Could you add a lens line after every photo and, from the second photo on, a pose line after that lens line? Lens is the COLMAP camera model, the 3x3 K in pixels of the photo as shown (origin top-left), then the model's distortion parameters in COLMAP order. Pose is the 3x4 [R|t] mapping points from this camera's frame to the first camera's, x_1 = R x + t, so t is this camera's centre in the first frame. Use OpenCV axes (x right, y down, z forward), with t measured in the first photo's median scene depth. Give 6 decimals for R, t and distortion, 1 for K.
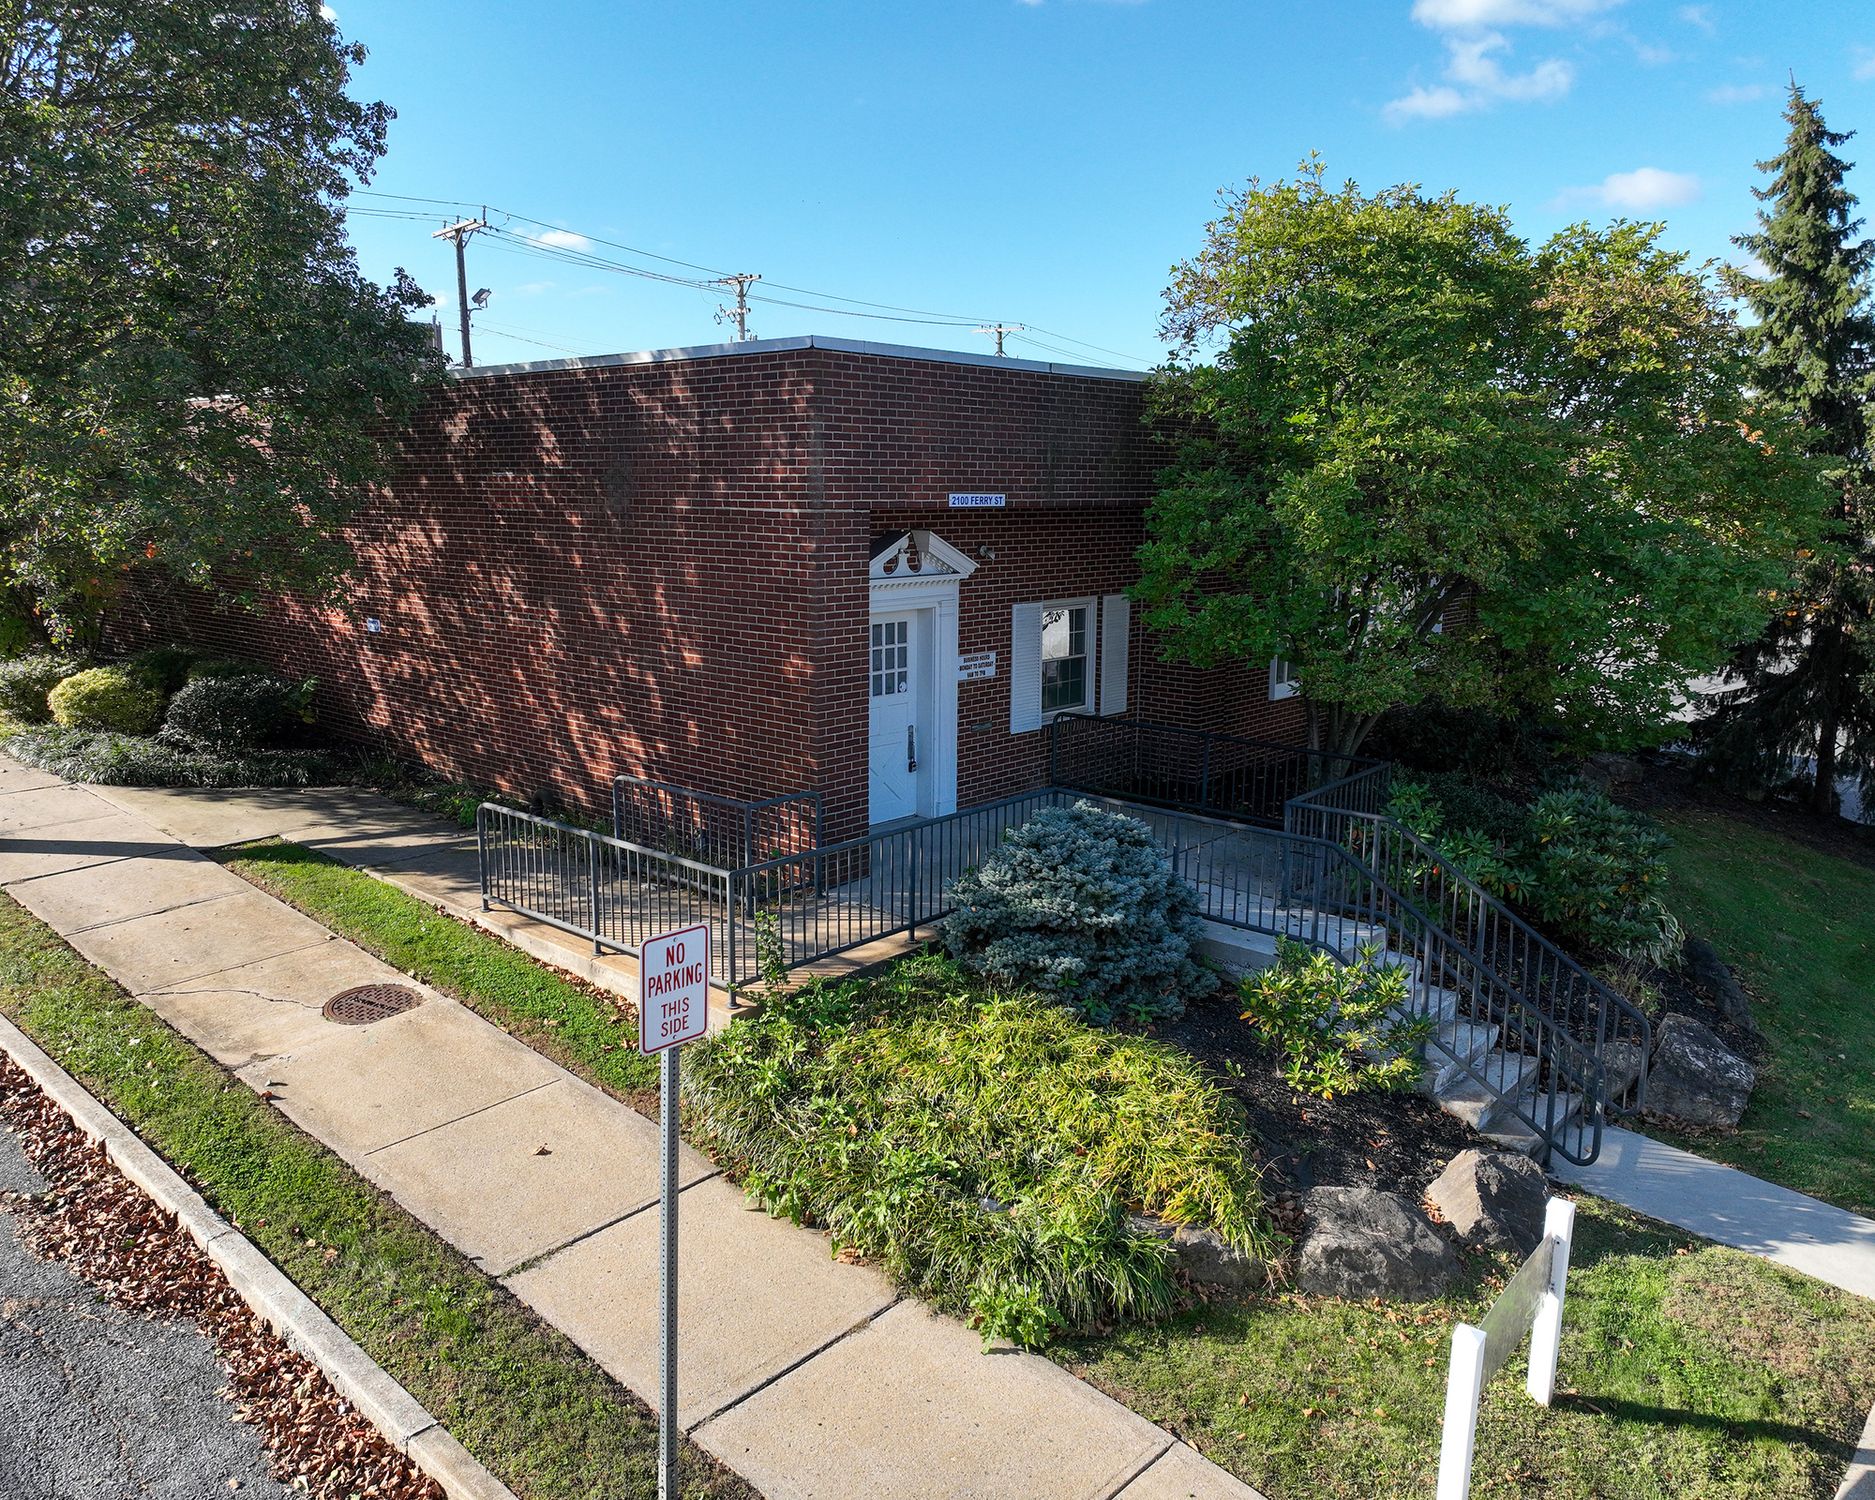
lens RADIAL K [[1393.3, 0, 930.5], [0, 1393.3, 751.1], [0, 0, 1]] dist [-0.013196, 0.011356]
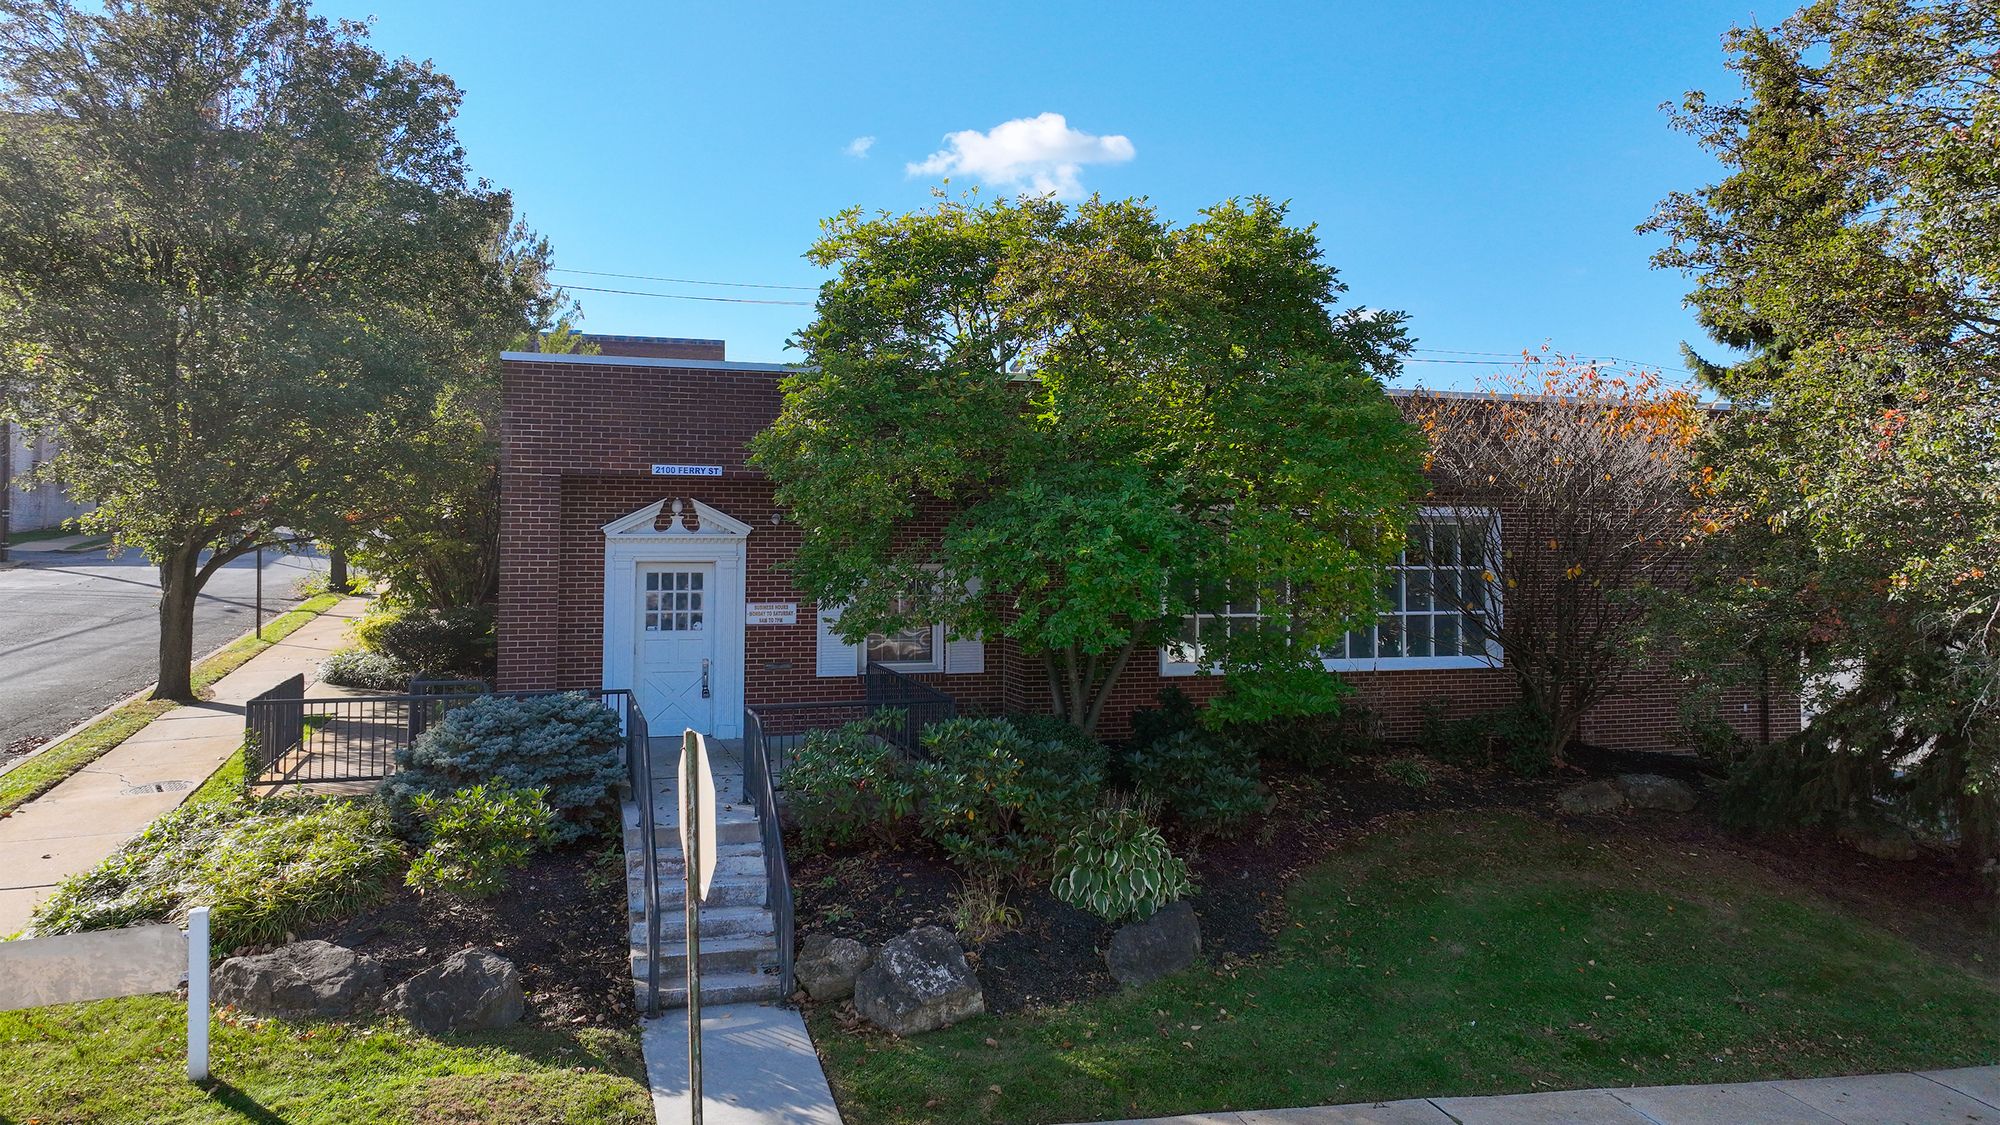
lens RADIAL K [[1396.0, 0, 997.8], [0, 1396.0, 558.5], [0, 0, 1]] dist [-0.000735, -0.000066]
pose [[0.879606, 0.017110, -0.475396, 1.081232], [-0.094556, 0.985701, -0.139476, 0.056510], [0.466212, 0.167635, 0.868646, 0.071031]]
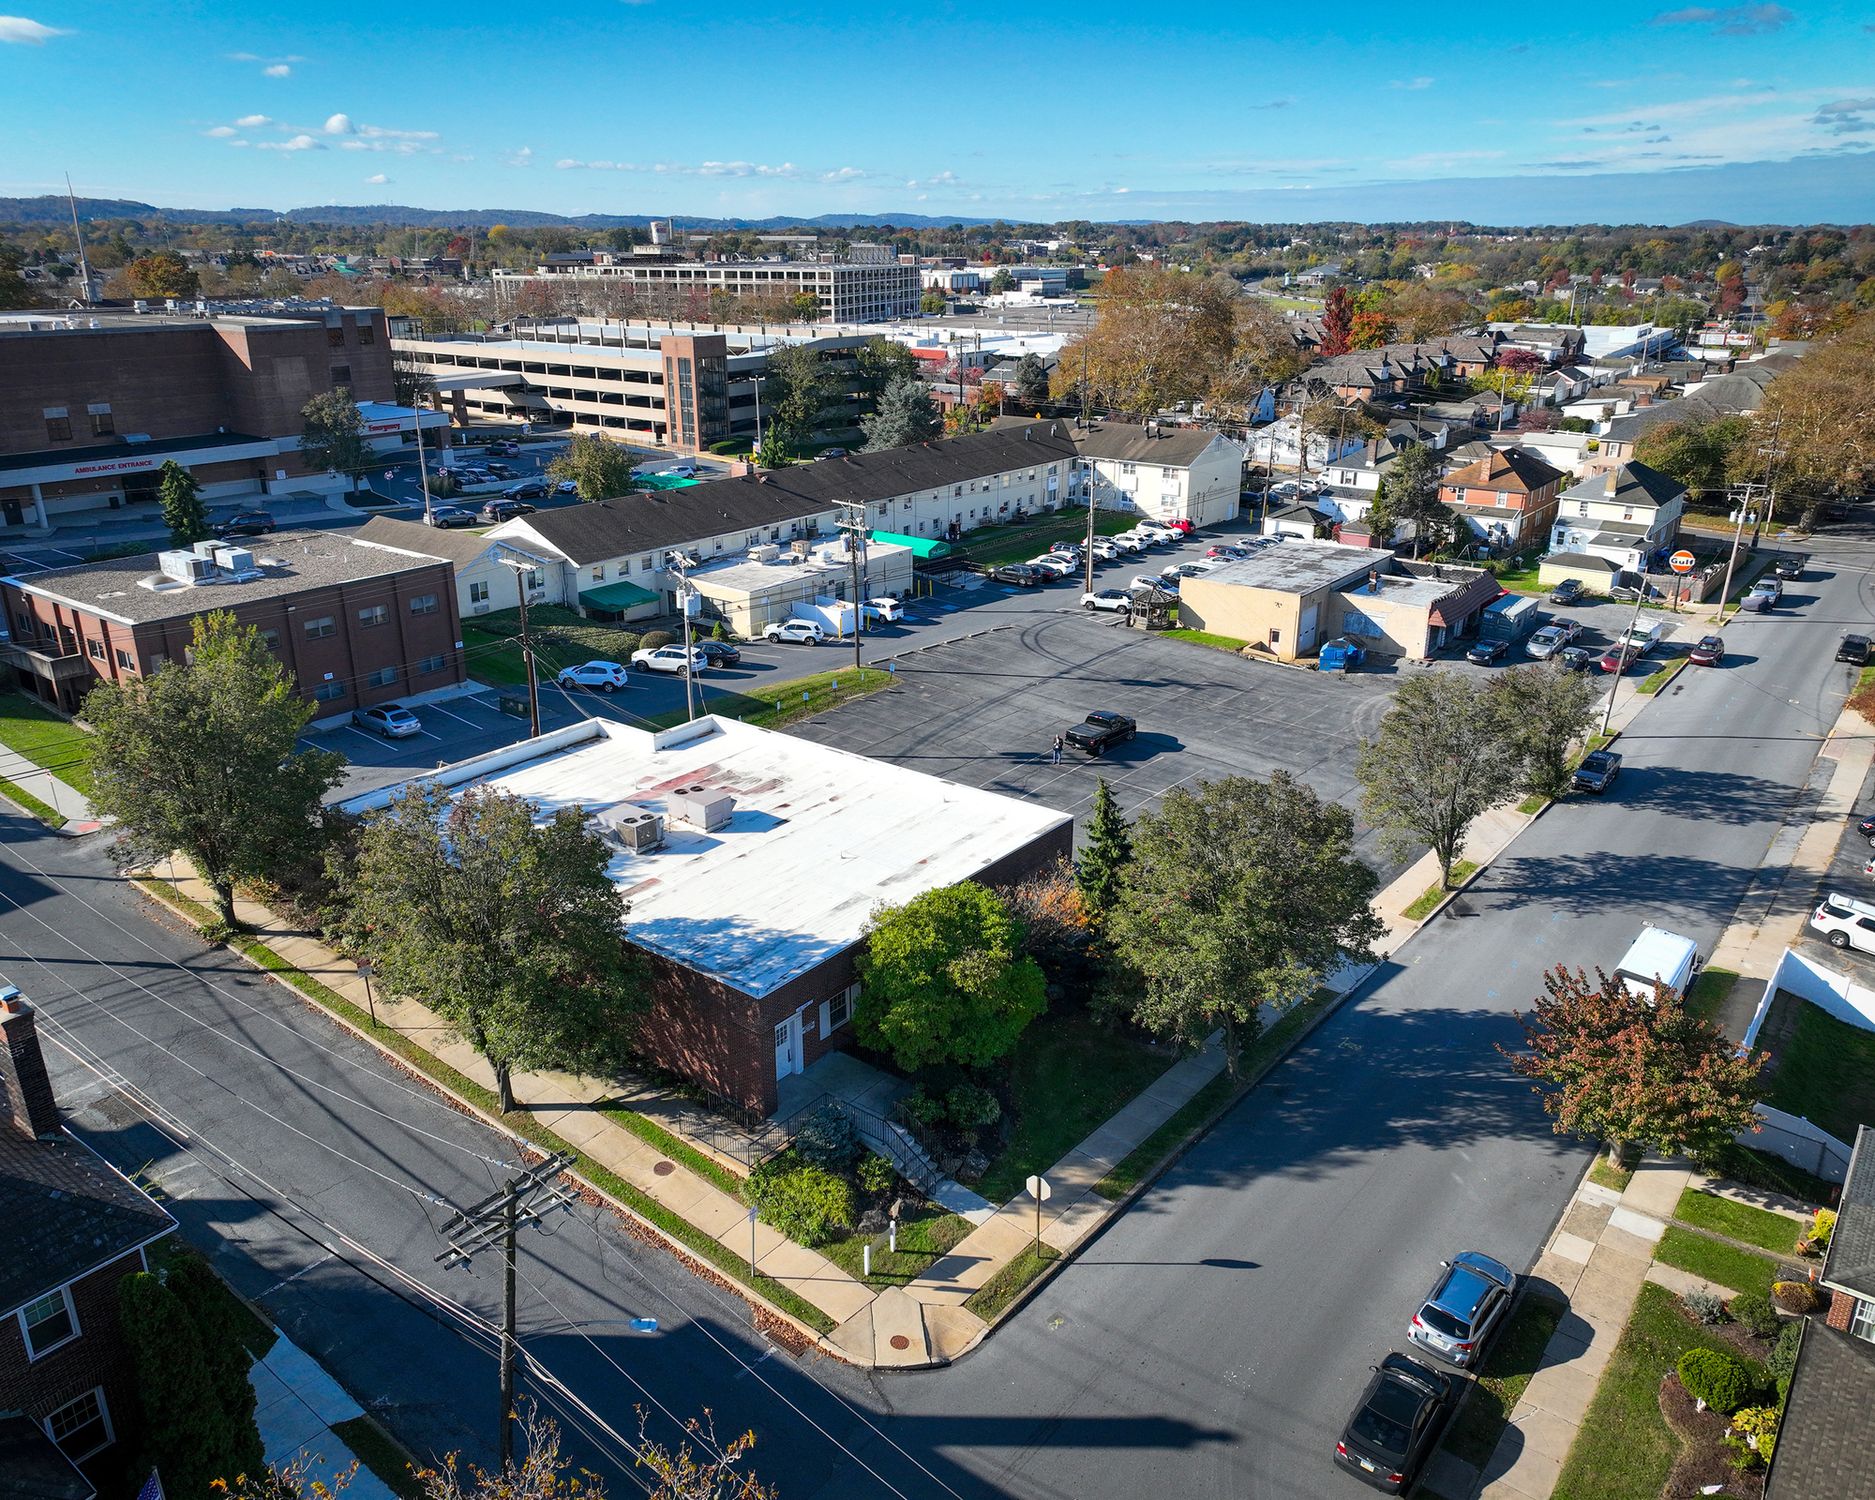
lens RADIAL K [[1393.3, 0, 941.7], [0, 1393.3, 750.4], [0, 0, 1]] dist [-0.013196, 0.011356]
pose [[0.996747, -0.029688, 0.074924, 0.168567], [0.015458, 0.982842, 0.183801, -1.810949], [-0.079095, -0.182045, 0.980104, -2.966730]]
